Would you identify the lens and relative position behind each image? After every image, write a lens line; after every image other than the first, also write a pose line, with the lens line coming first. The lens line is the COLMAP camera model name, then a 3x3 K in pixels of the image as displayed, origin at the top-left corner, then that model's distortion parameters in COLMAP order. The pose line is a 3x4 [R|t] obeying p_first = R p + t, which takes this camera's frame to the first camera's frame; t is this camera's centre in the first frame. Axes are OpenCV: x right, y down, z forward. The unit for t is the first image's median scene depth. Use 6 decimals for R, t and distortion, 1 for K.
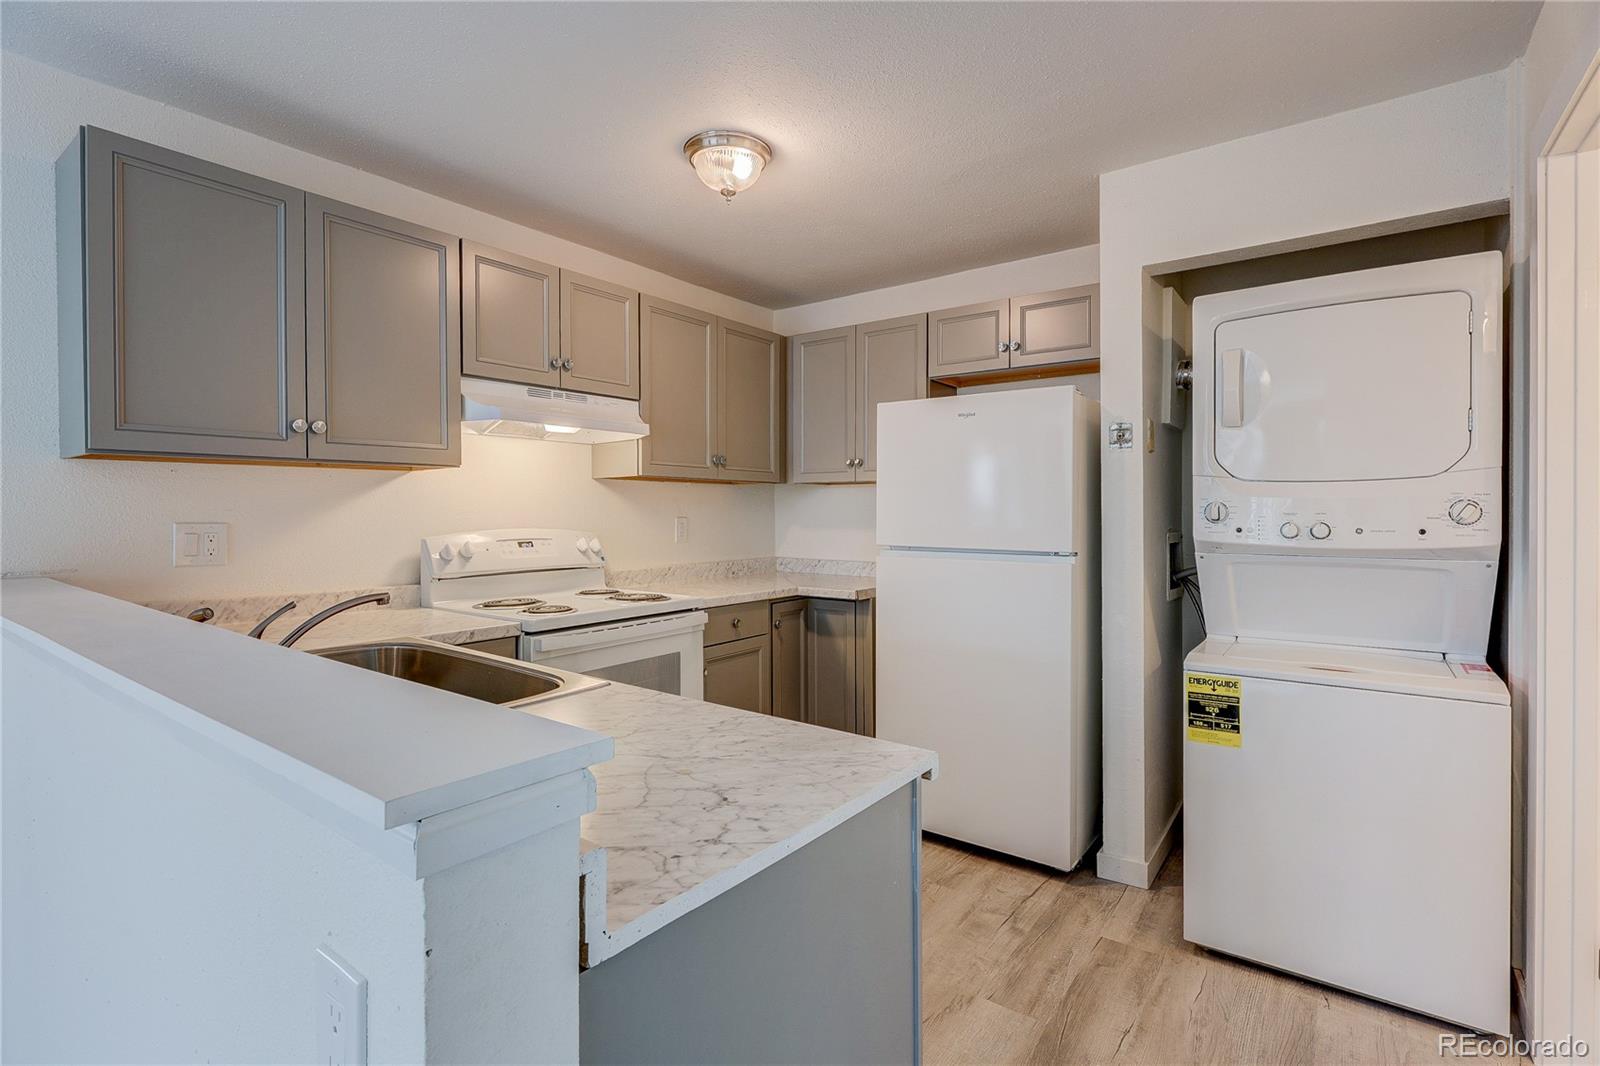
lens RADIAL K [[767.2, 0, 800.0], [0, 767.2, 533.0], [0, 0, 1]] dist [-0.000807, -0.000009]
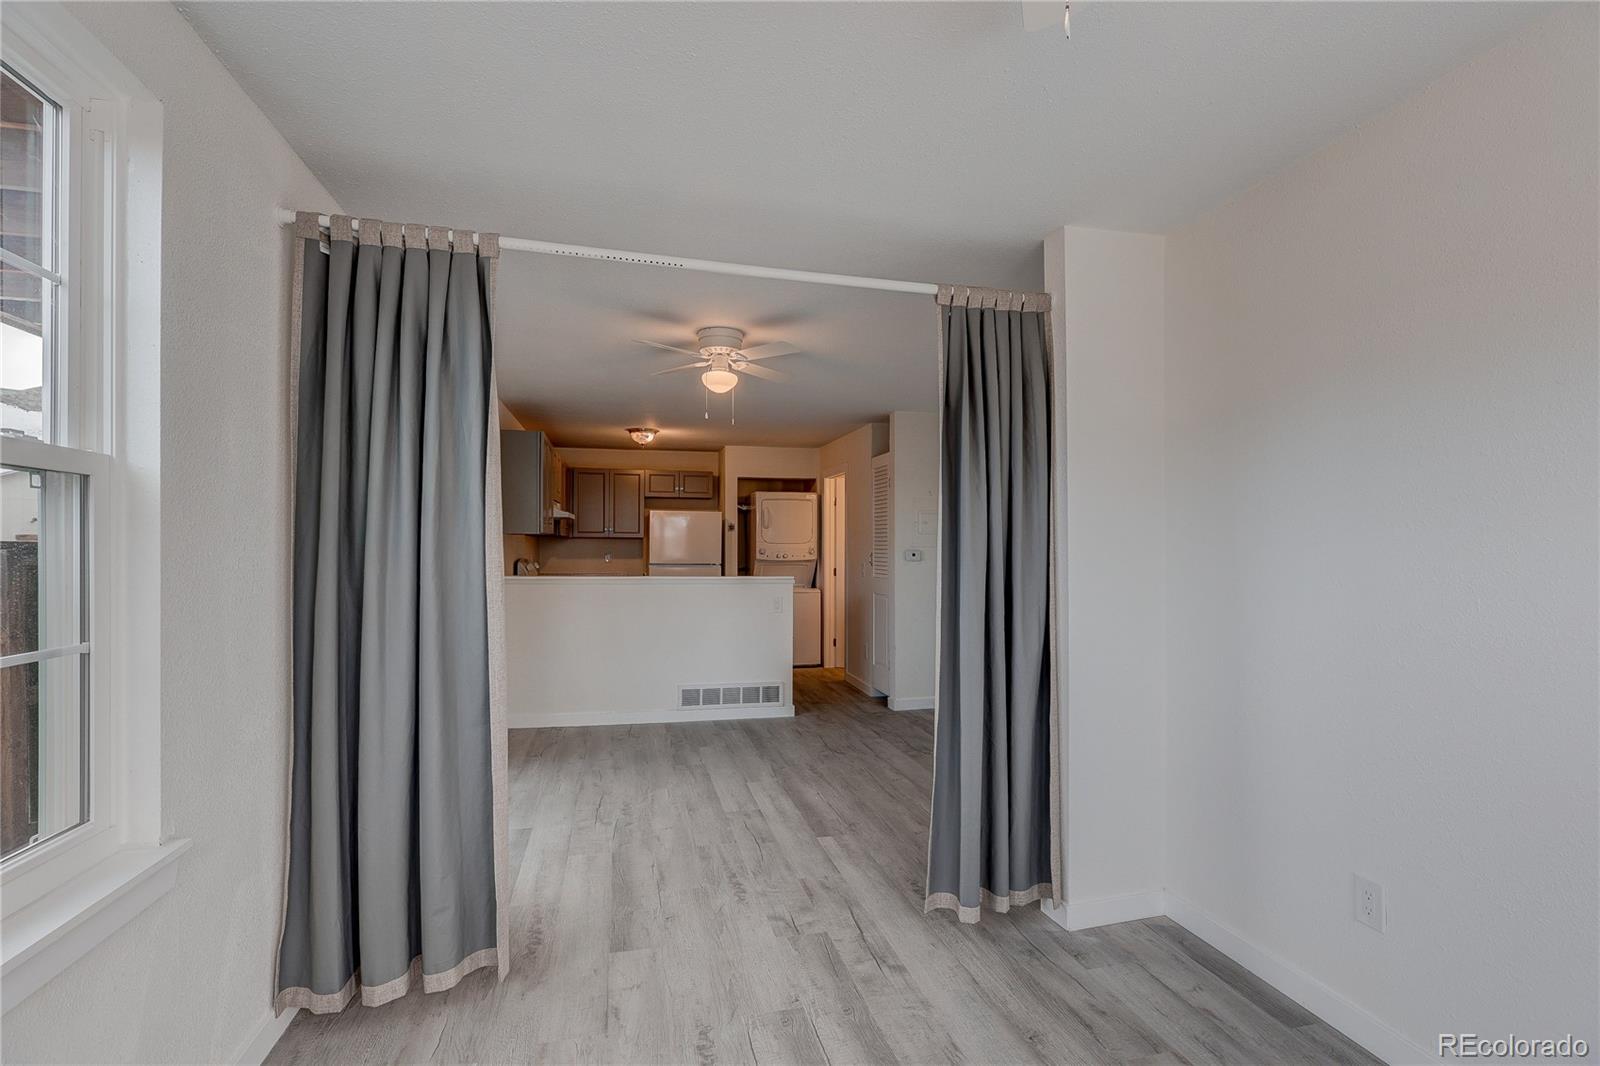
lens RADIAL K [[767.2, 0, 800.0], [0, 767.2, 533.0], [0, 0, 1]] dist [-0.000807, -0.000009]
pose [[0.623212, 0.003021, 0.782047, -2.269721], [0.019654, 0.999616, -0.019524, -0.041118], [-0.781806, 0.027538, 0.622914, -1.467737]]
